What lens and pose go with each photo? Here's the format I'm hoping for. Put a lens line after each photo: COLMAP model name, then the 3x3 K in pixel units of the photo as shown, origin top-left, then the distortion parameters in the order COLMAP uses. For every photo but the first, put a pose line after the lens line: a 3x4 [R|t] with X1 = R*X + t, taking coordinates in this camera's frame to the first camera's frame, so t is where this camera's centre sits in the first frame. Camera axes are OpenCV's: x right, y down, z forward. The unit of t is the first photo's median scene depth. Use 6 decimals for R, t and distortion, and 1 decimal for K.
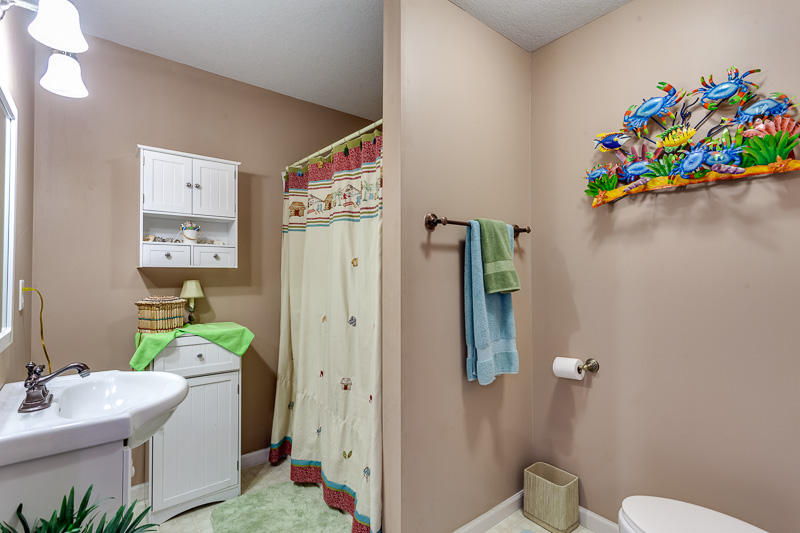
lens RADIAL K [[378.4, 0, 398.5], [0, 378.4, 269.0], [0, 0, 1]] dist [0.001716, 0.002178]
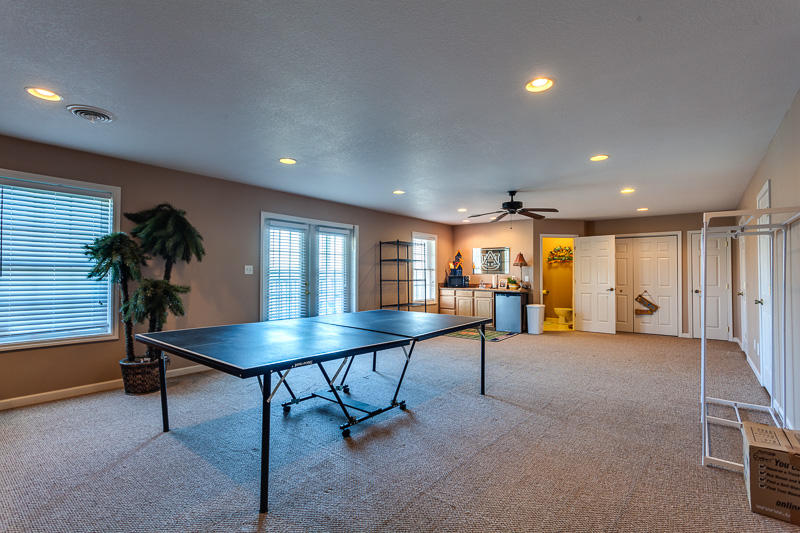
lens RADIAL K [[378.4, 0, 398.5], [0, 378.4, 269.0], [0, 0, 1]] dist [0.001716, 0.002178]
pose [[0.977536, 0.005726, 0.210689, -3.064340], [-0.004526, 0.999971, -0.006174, -0.035279], [-0.210718, 0.005082, 0.977534, -4.337005]]
